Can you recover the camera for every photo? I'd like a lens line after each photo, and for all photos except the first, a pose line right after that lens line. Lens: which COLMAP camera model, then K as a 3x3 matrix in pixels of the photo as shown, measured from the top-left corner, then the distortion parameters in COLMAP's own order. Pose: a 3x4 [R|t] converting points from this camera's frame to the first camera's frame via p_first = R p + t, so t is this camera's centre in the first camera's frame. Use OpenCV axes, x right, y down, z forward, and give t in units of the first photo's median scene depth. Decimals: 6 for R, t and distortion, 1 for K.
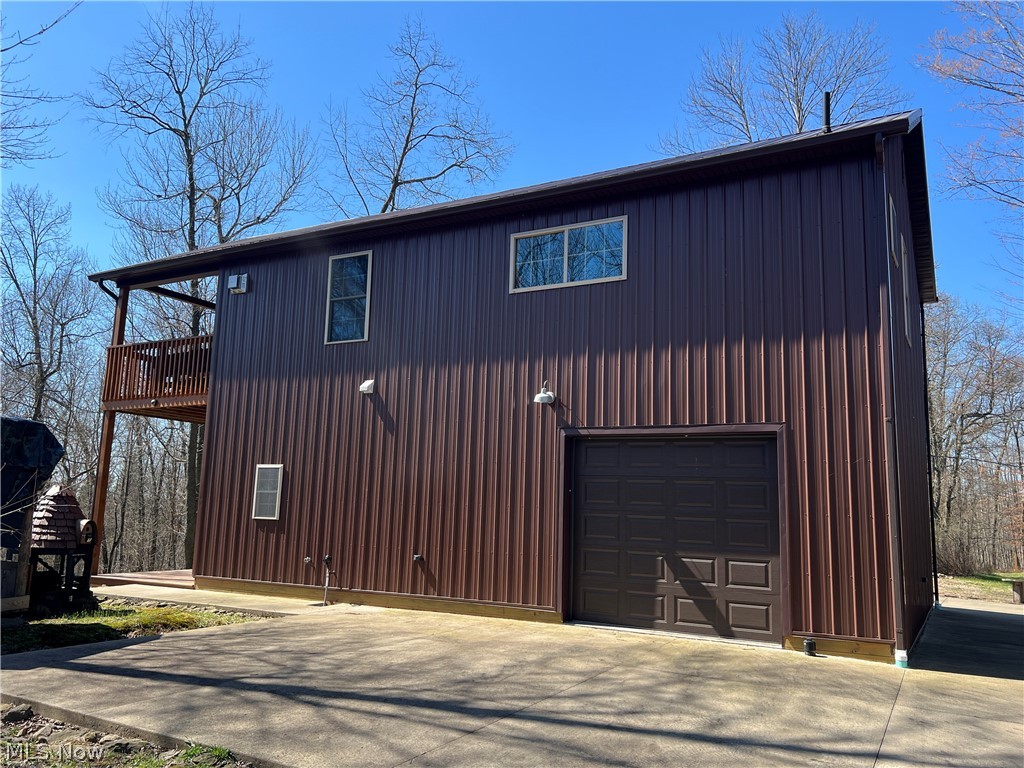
lens RADIAL K [[812.9, 0, 511.1], [0, 812.9, 384.1], [0, 0, 1]] dist [0.051034, -0.006478]
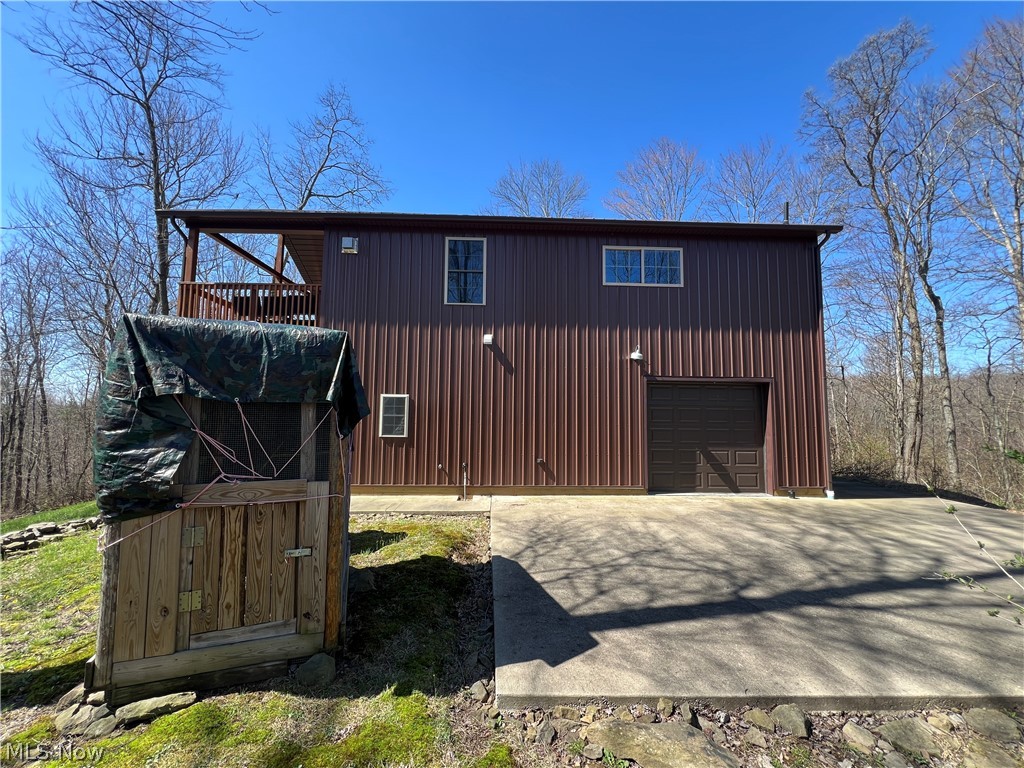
lens RADIAL K [[406.8, 0, 512.8], [0, 406.8, 384.1], [0, 0, 1]] dist [0.003670, 0.000888]
pose [[0.855286, 0.014954, 0.517940, -0.531580], [-0.065623, 0.994661, 0.079647, 0.022195], [-0.513983, -0.102110, 0.851701, 0.416346]]
